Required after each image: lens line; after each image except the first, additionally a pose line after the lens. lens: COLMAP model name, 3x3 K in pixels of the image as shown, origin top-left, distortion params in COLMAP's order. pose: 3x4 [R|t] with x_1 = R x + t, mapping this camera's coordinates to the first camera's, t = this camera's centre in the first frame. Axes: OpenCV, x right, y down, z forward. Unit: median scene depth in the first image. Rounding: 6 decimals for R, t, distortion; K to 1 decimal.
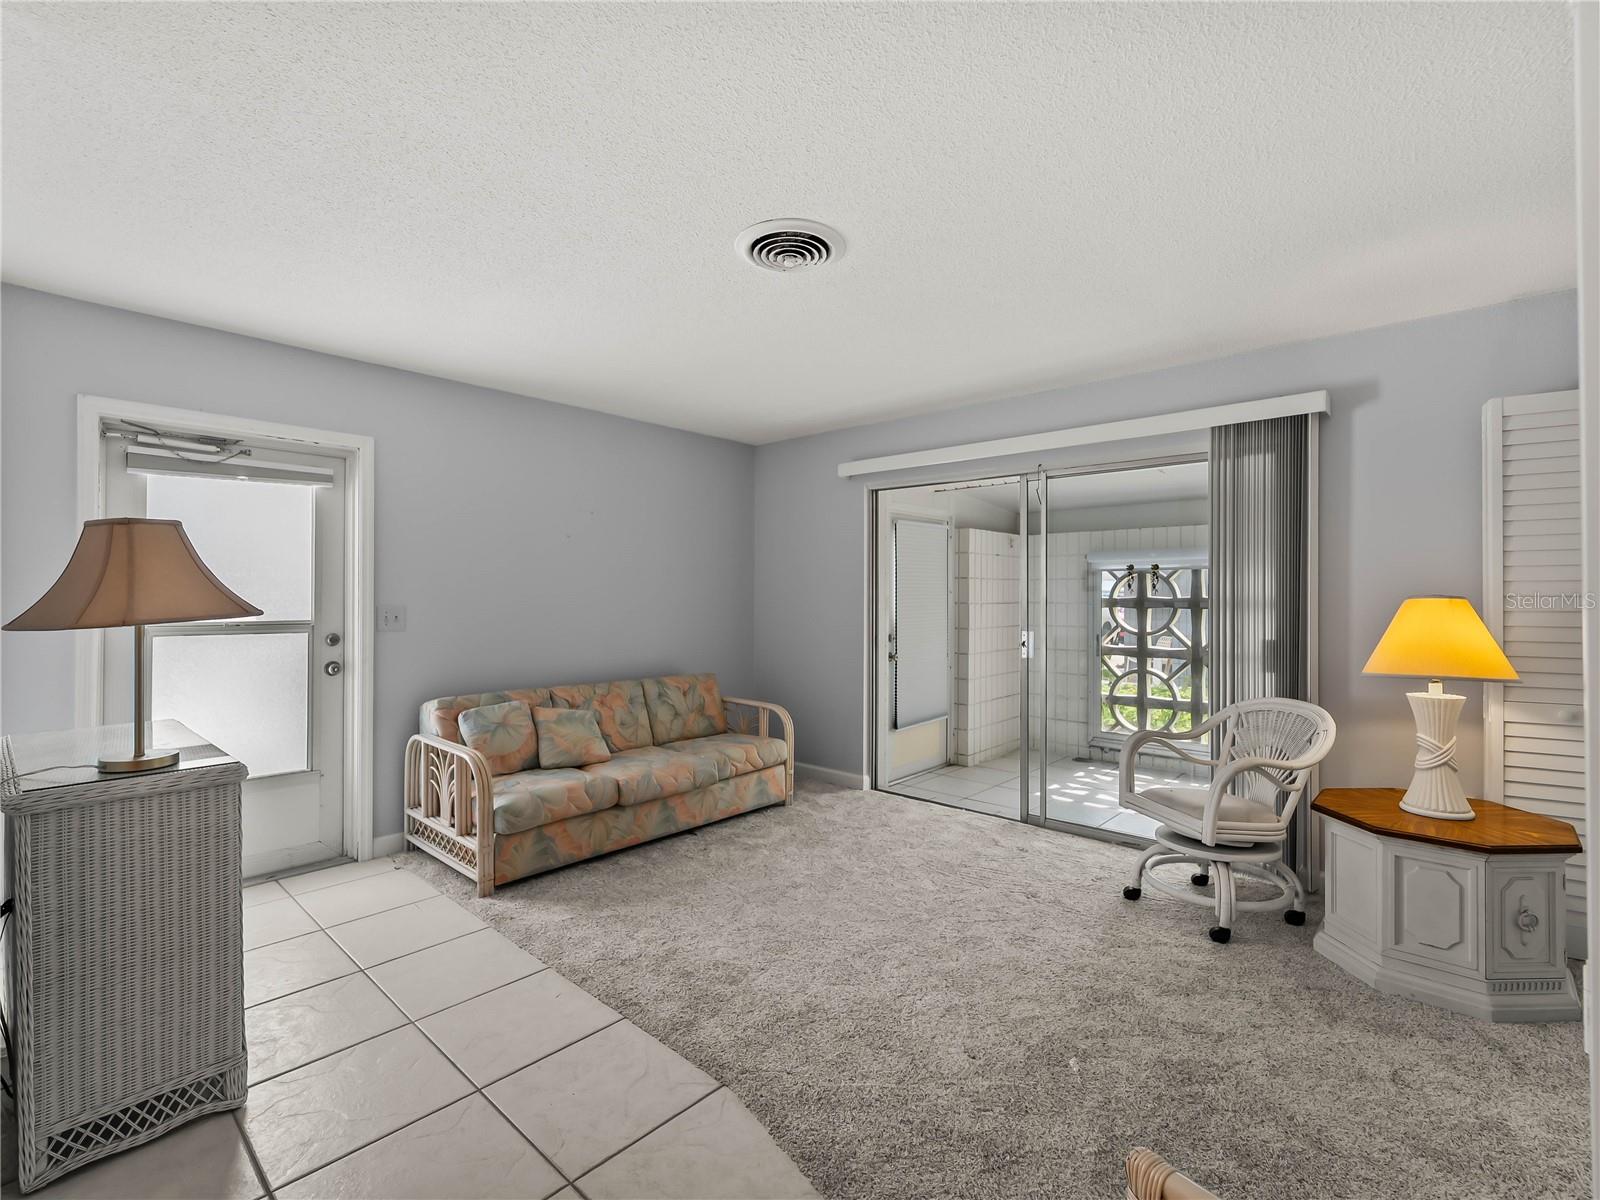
lens RADIAL K [[734.4, 0, 801.9], [0, 734.4, 589.5], [0, 0, 1]] dist [-0.002496, -0.000528]
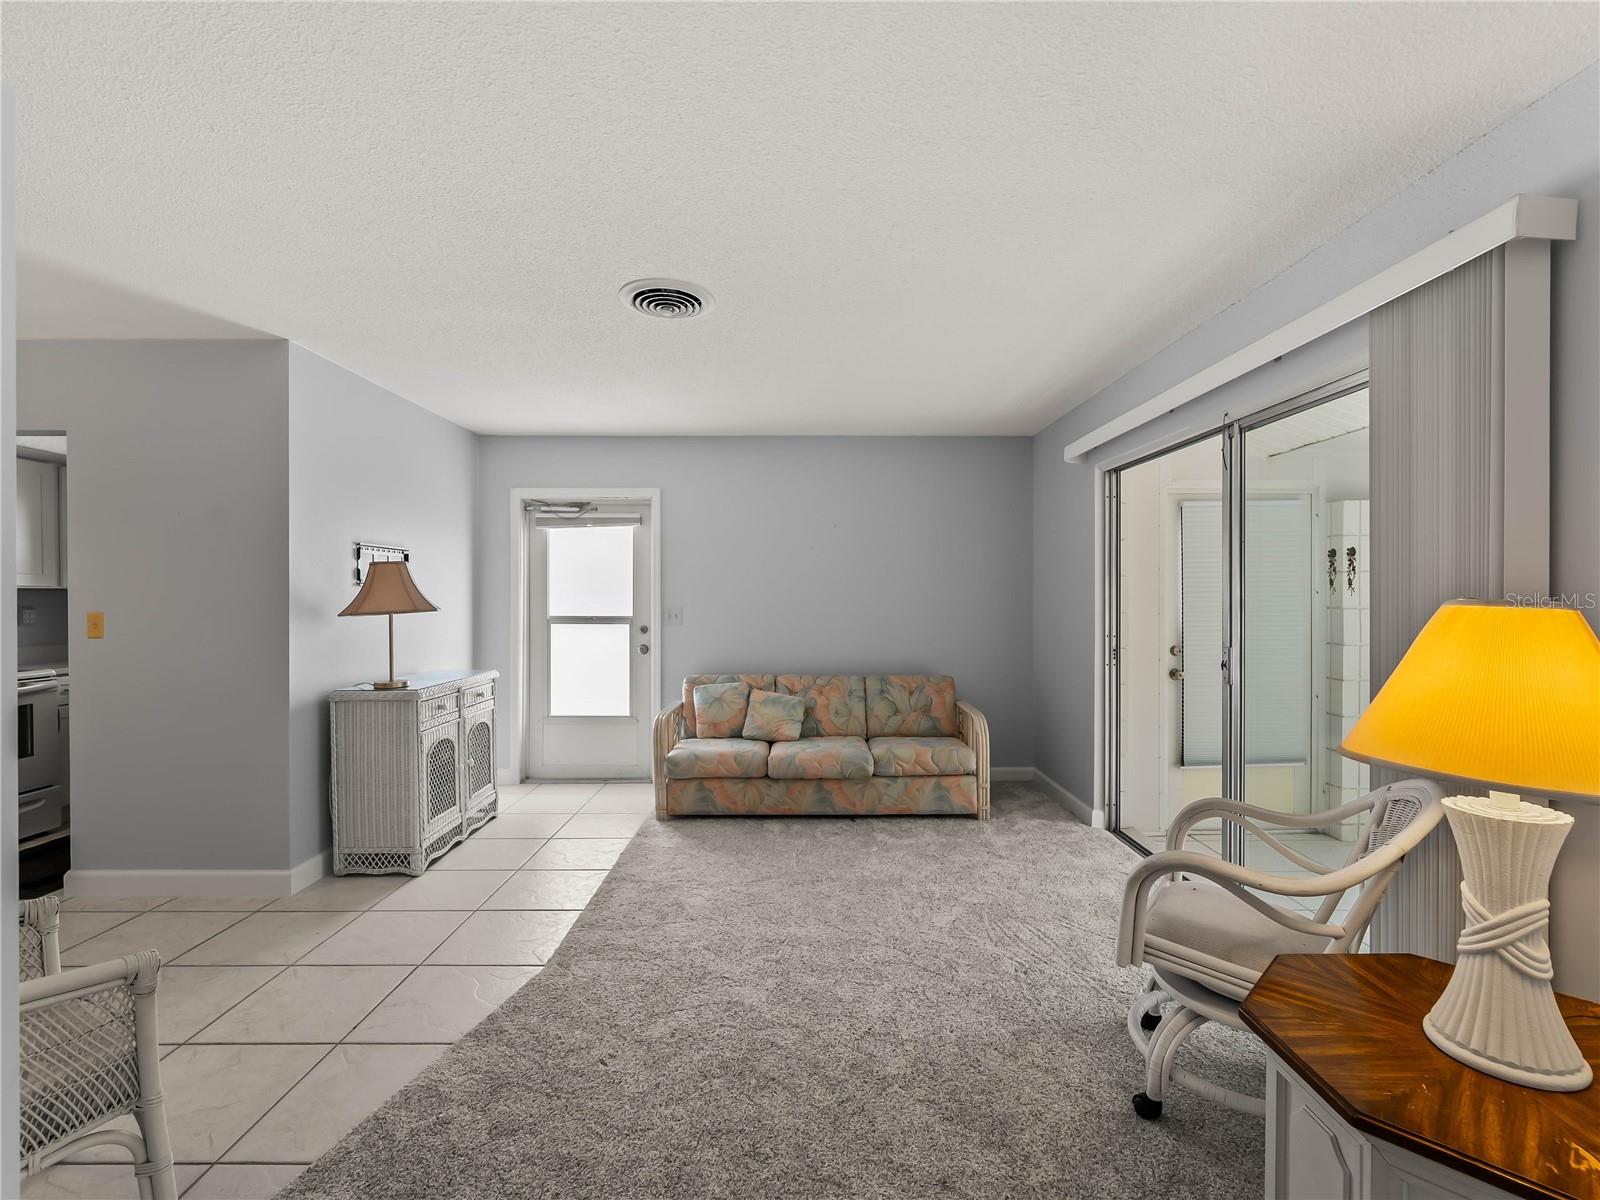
lens RADIAL K [[729.5, 0, 800.0], [0, 729.5, 600.0], [0, 0, 1]] dist [-0.000436, -0.000271]
pose [[0.673885, -0.001555, -0.738834, 0.636510], [0.010152, 0.999923, 0.007156, 0.001678], [0.738766, -0.012323, 0.673849, 0.243400]]
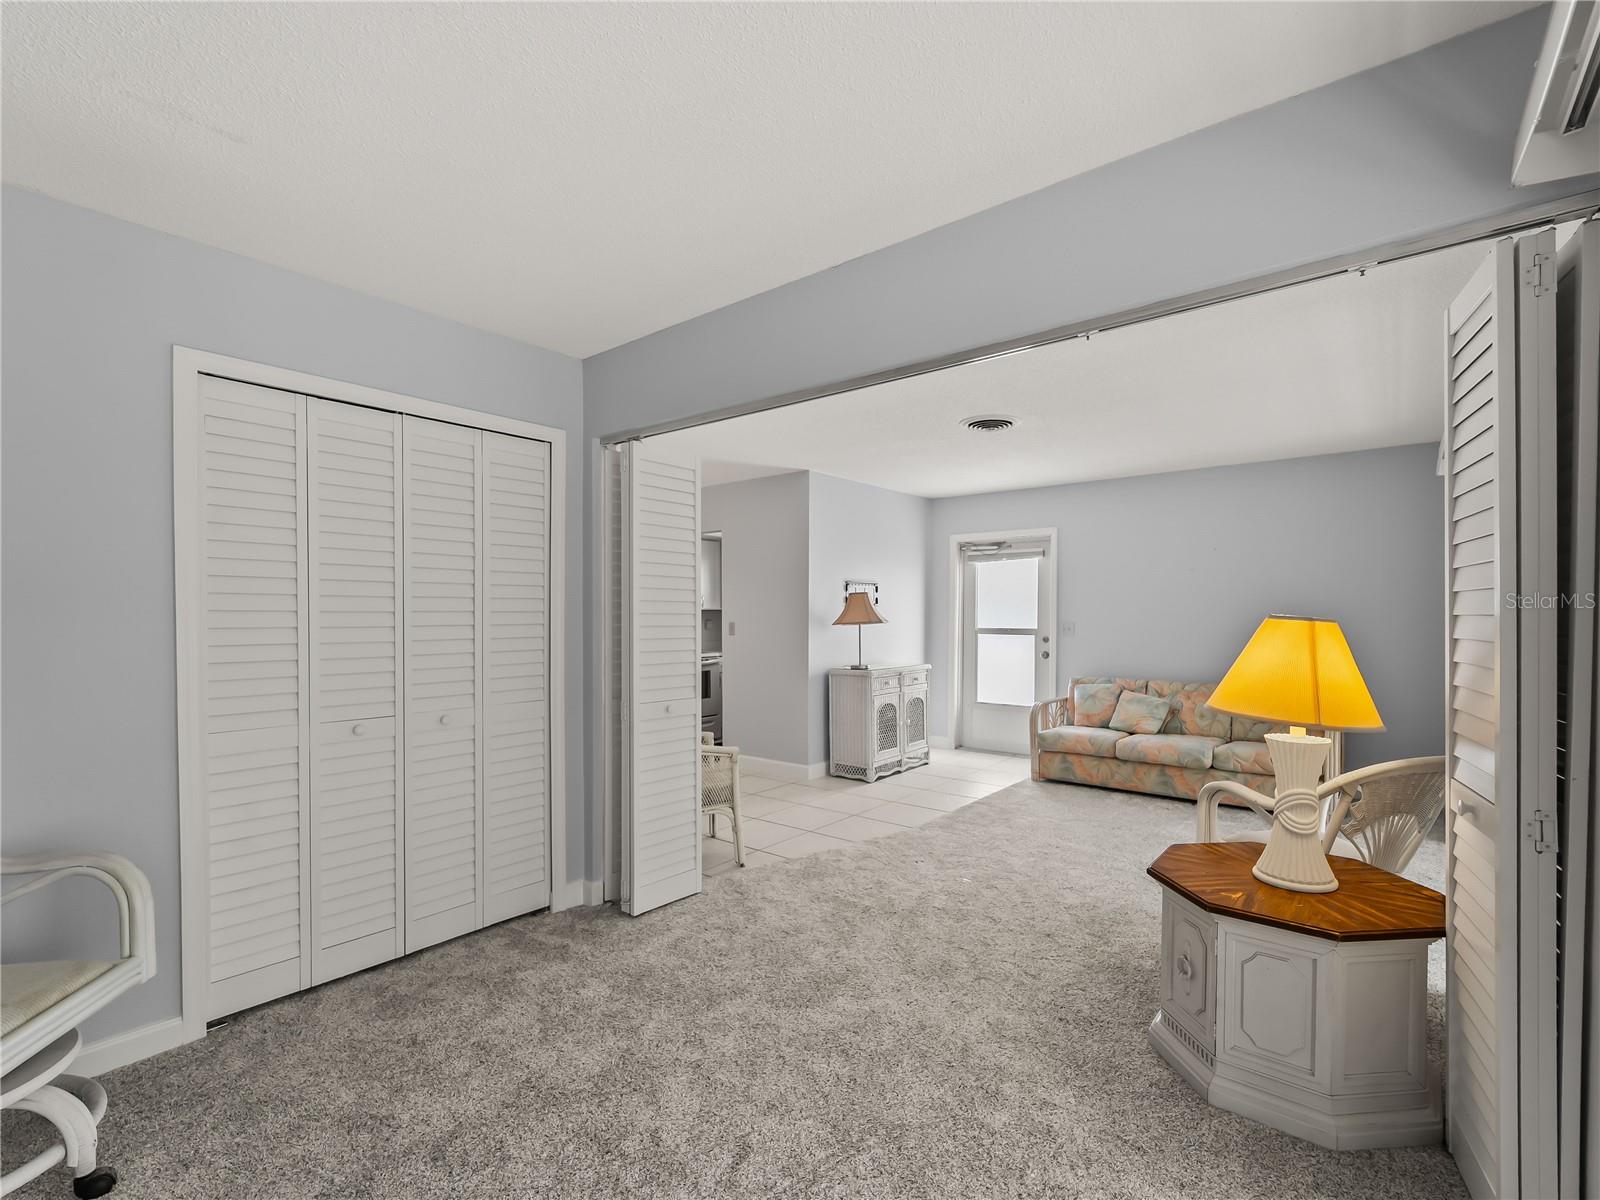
lens RADIAL K [[735.0, 0, 805.8], [0, 735.0, 628.7], [0, 0, 1]] dist [-0.000050, -0.000060]
pose [[0.051163, 0.015875, -0.998564, 1.159754], [0.010430, 0.999811, 0.016430, 0.003746], [0.998636, -0.011256, 0.050987, 0.294794]]
